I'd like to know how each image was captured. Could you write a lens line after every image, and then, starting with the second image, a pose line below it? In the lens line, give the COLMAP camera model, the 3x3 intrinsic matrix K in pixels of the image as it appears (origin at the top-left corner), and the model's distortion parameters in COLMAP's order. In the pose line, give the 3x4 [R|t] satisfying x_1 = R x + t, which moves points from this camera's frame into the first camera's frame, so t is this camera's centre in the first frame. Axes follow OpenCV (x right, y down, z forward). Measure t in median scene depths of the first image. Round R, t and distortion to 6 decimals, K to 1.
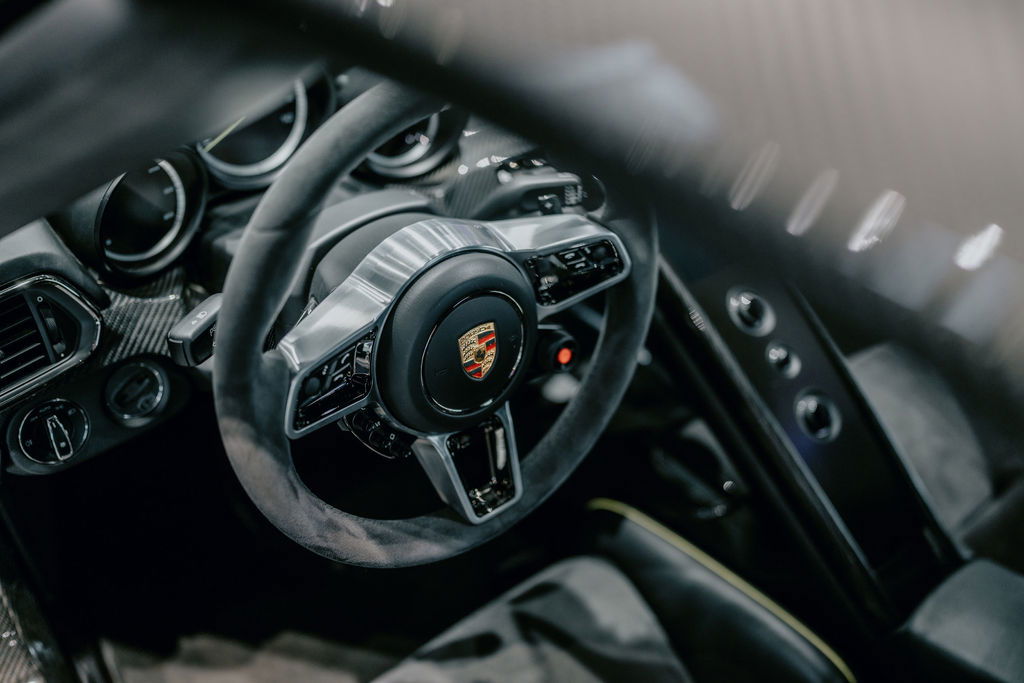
lens RADIAL K [[1024.2, 0, 515.2], [0, 1024.2, 301.2], [0, 0, 1]] dist [0.005974, 0.016947]
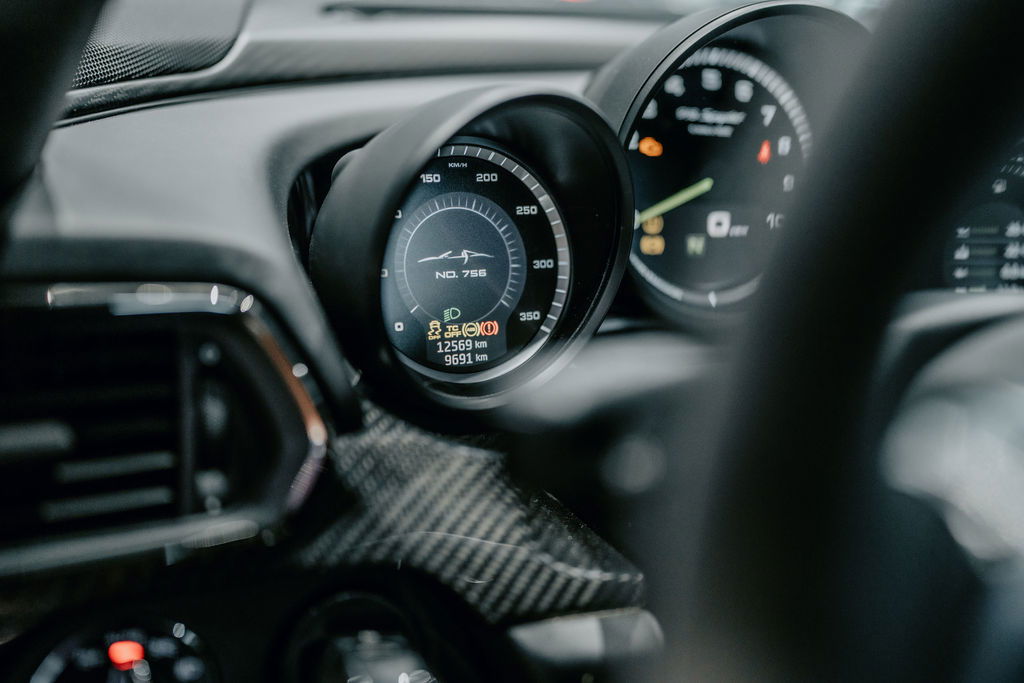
lens RADIAL K [[1024.2, 0, 515.2], [0, 1024.2, 301.2], [0, 0, 1]] dist [0.005974, 0.016947]
pose [[0.936353, 0.105075, -0.334965, -0.205536], [-0.238934, 0.889806, -0.388788, 0.106246], [0.257202, 0.444078, 0.858279, 0.647102]]
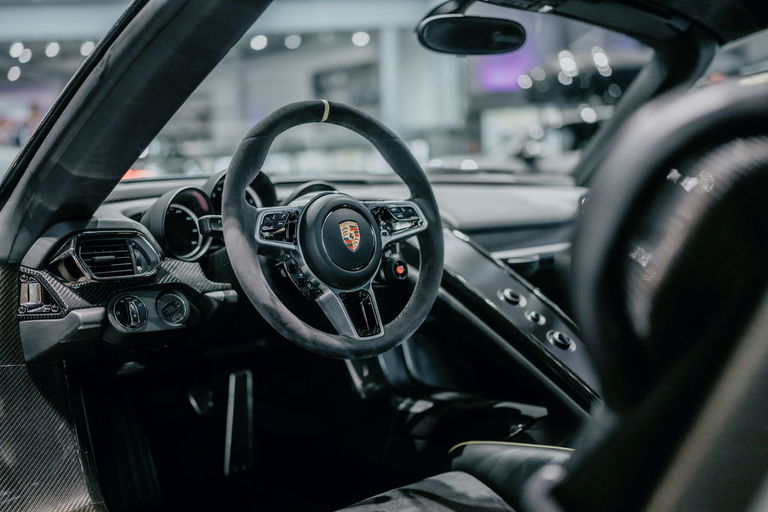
lens RADIAL K [[768.2, 0, 386.4], [0, 768.2, 225.8], [0, 0, 1]] dist [0.005974, 0.016947]
pose [[0.993271, -0.115476, 0.008878, 0.021295], [0.096699, 0.784686, -0.612305, 0.912781], [0.063741, 0.609043, 0.790572, -0.180033]]
